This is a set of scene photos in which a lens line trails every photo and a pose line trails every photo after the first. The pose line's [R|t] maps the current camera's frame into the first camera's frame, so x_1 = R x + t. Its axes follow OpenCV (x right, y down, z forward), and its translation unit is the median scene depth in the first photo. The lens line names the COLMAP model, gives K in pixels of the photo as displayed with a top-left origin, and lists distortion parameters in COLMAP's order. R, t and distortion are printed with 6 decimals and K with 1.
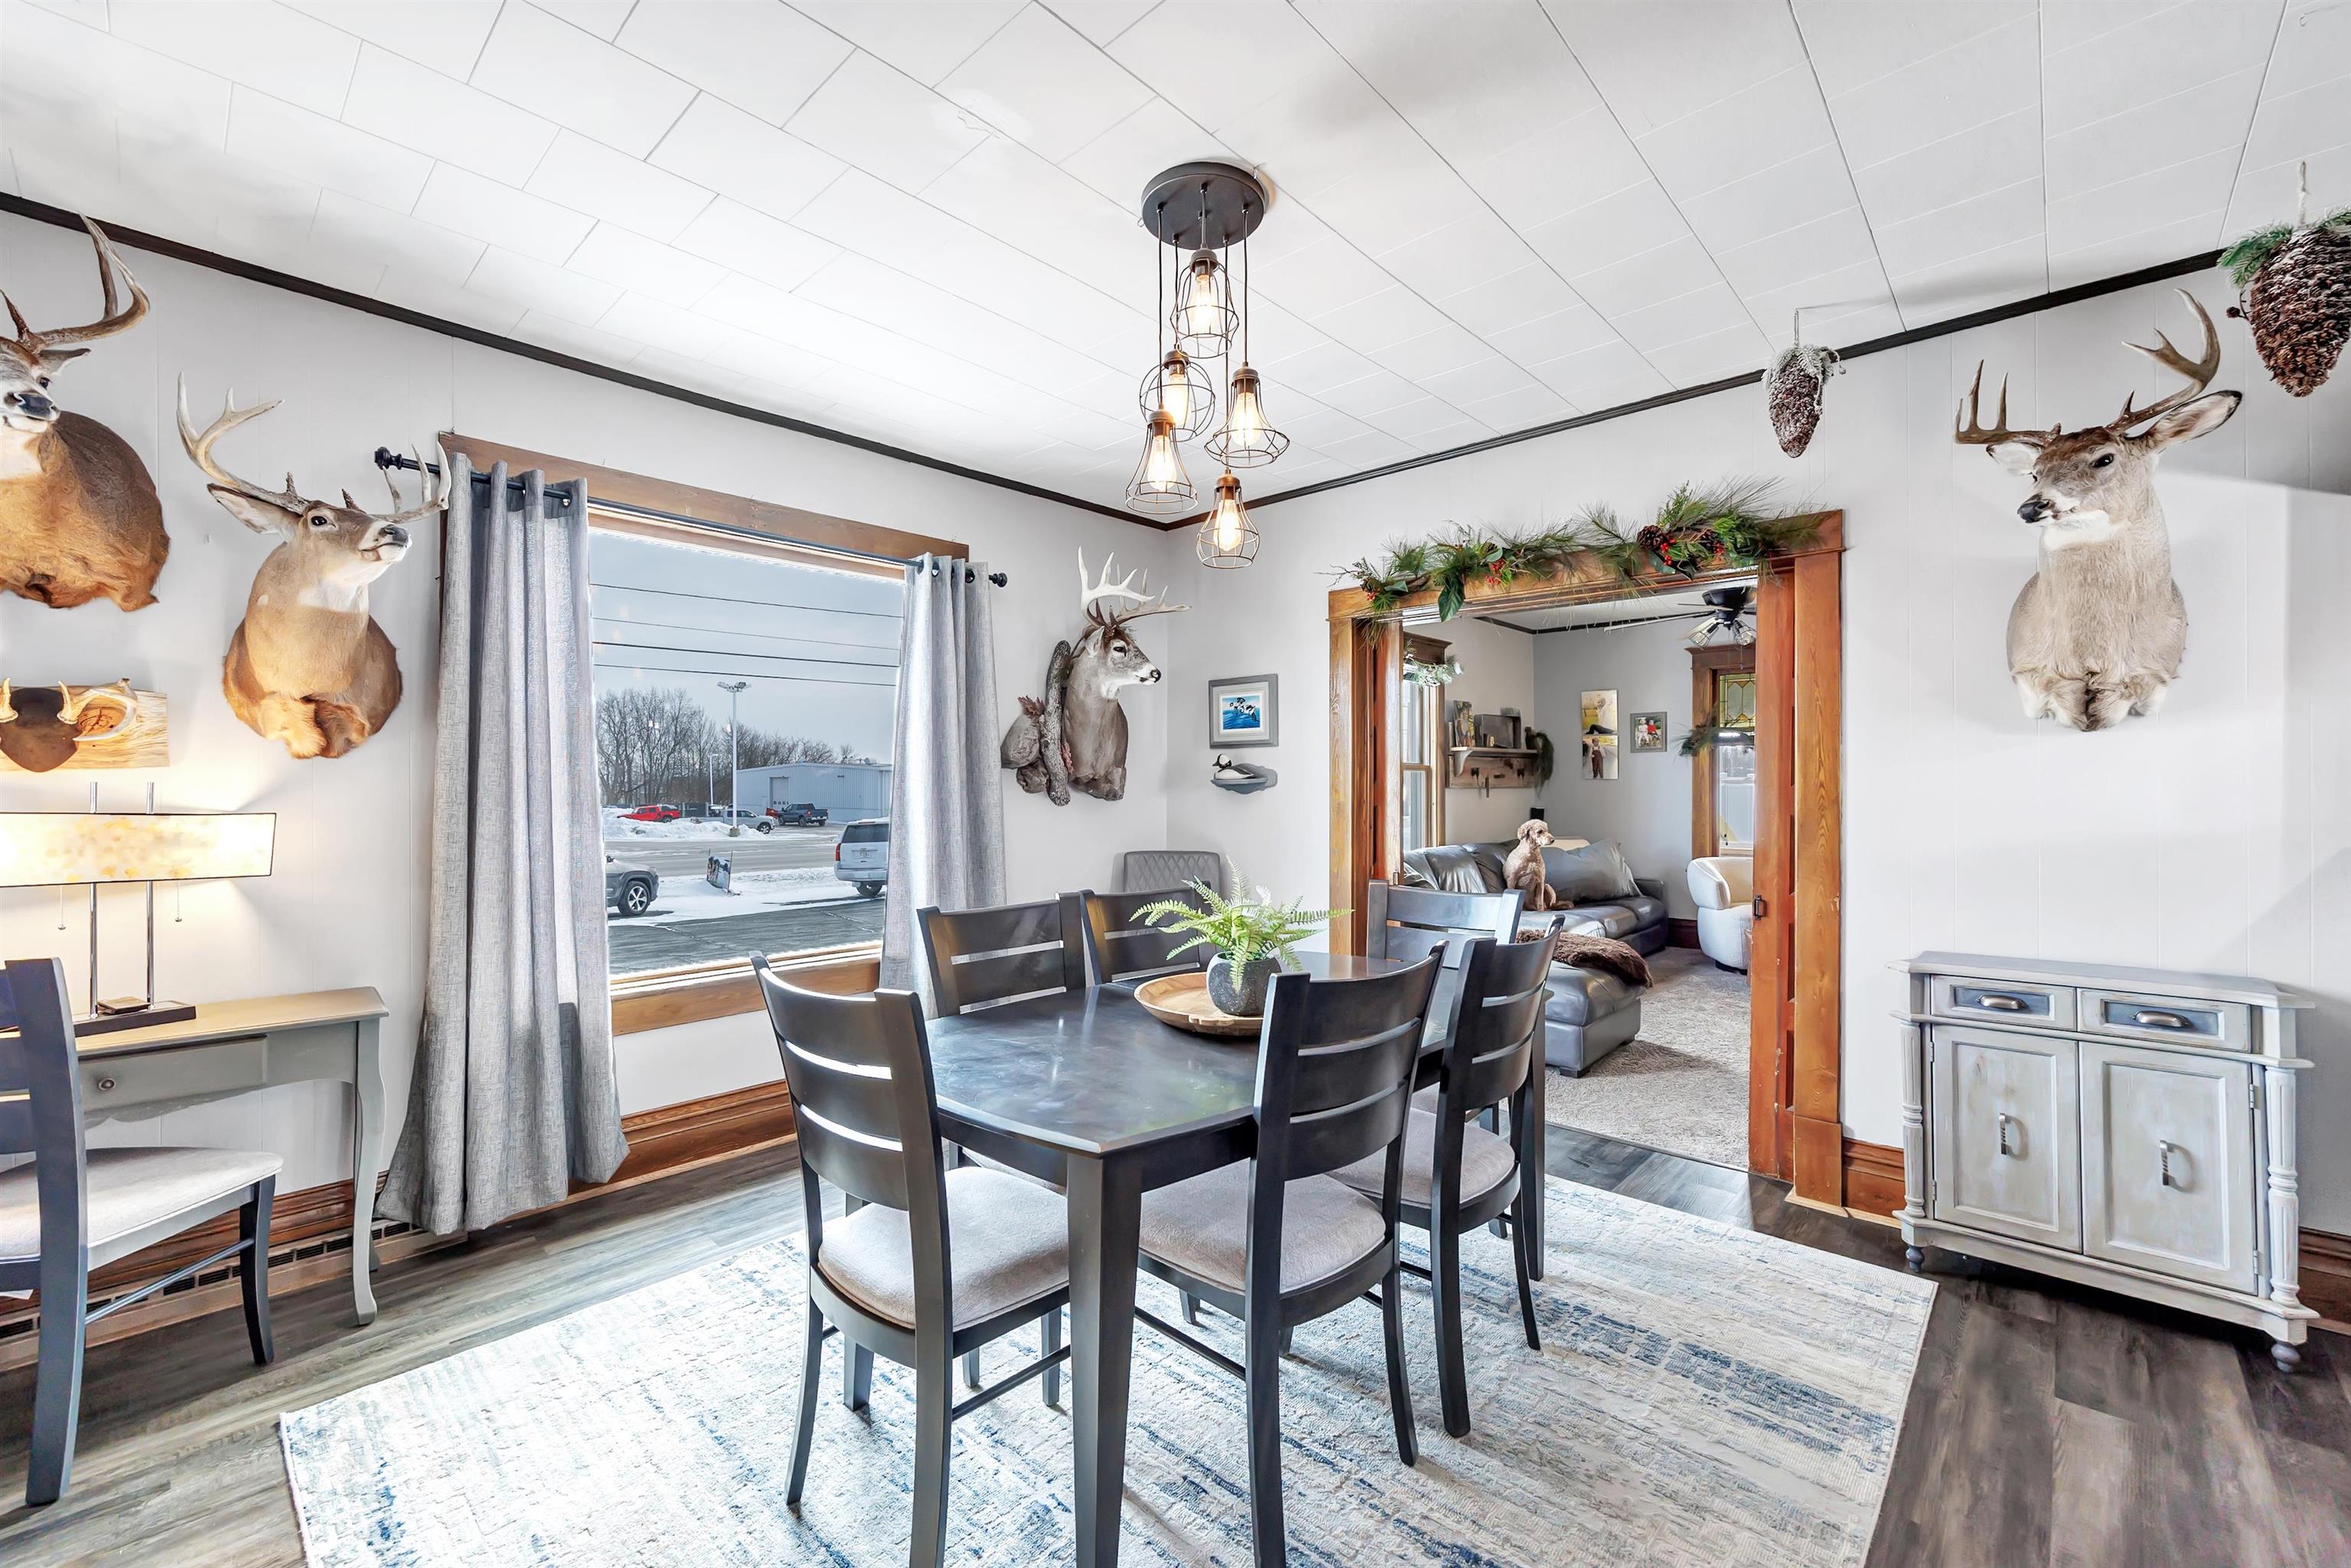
lens RADIAL K [[966.7, 0, 1168.3], [0, 966.7, 786.5], [0, 0, 1]] dist [-0.002085, 0.000918]
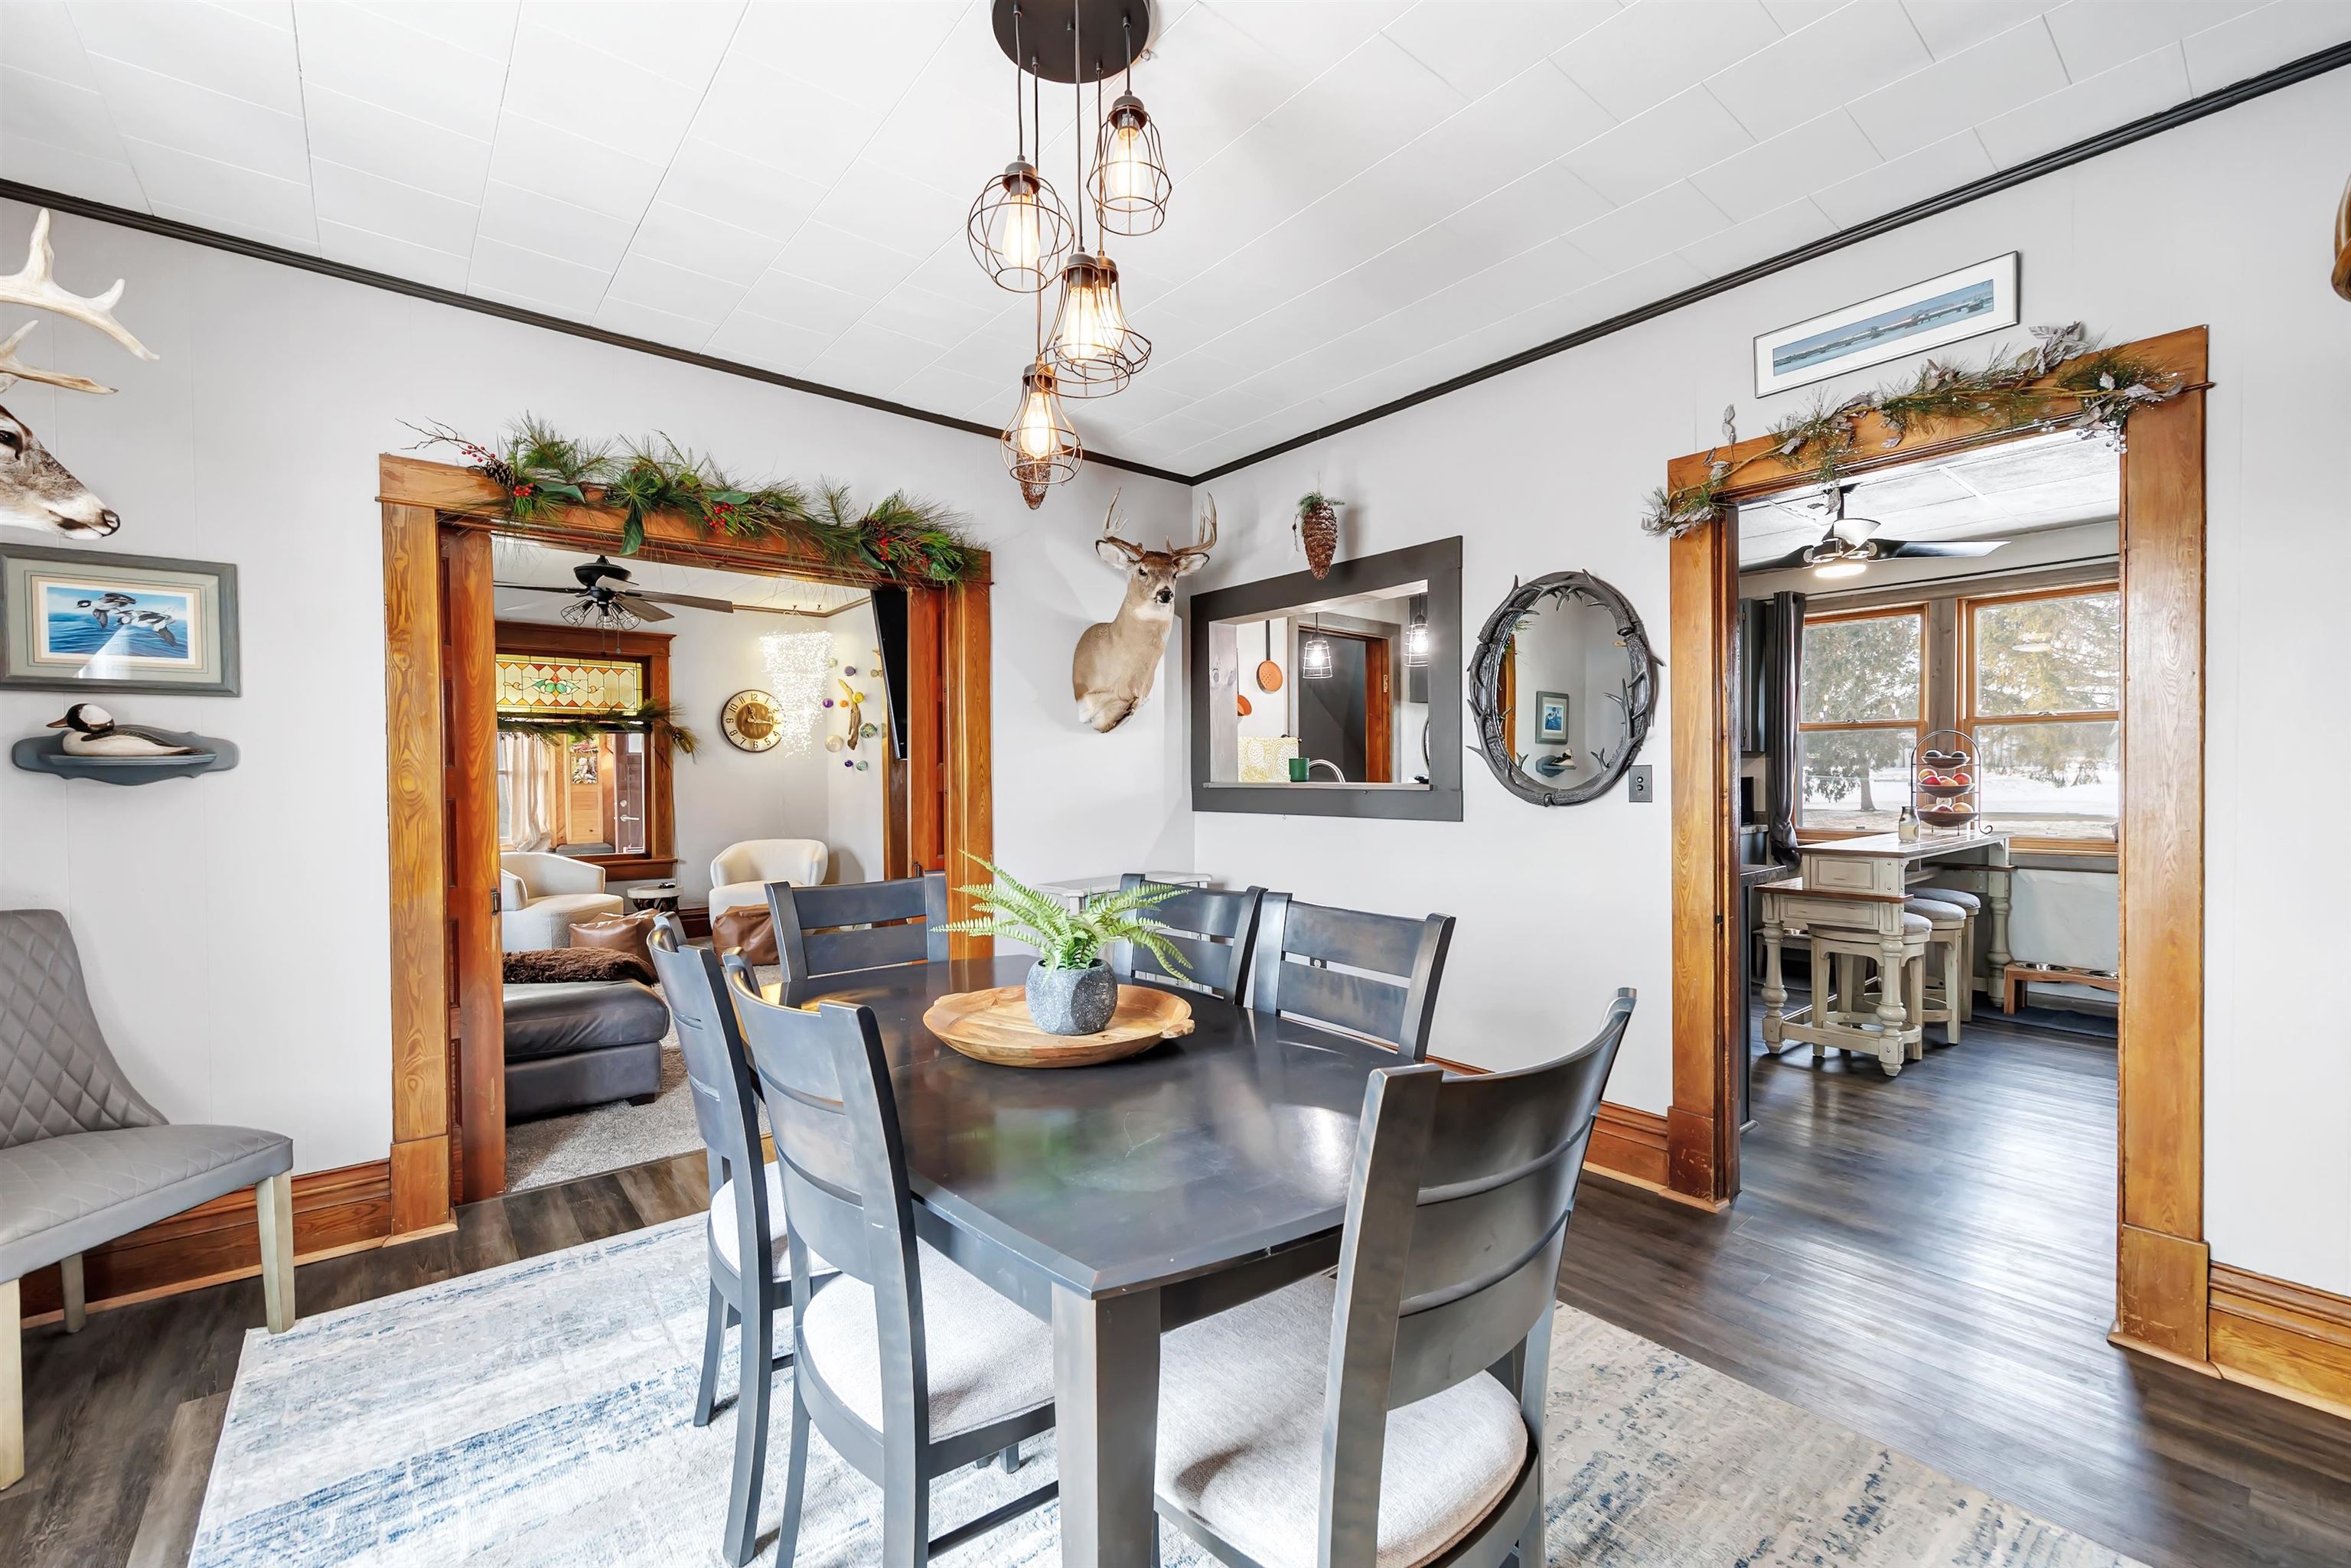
lens RADIAL K [[966.7, 0, 1160.3], [0, 966.7, 799.2], [0, 0, 1]] dist [-0.002085, 0.000918]
pose [[0.142321, -0.027384, 0.989442, -0.359312], [0.009365, 0.999610, 0.026318, 0.007295], [-0.989776, 0.005520, 0.142522, 0.400986]]
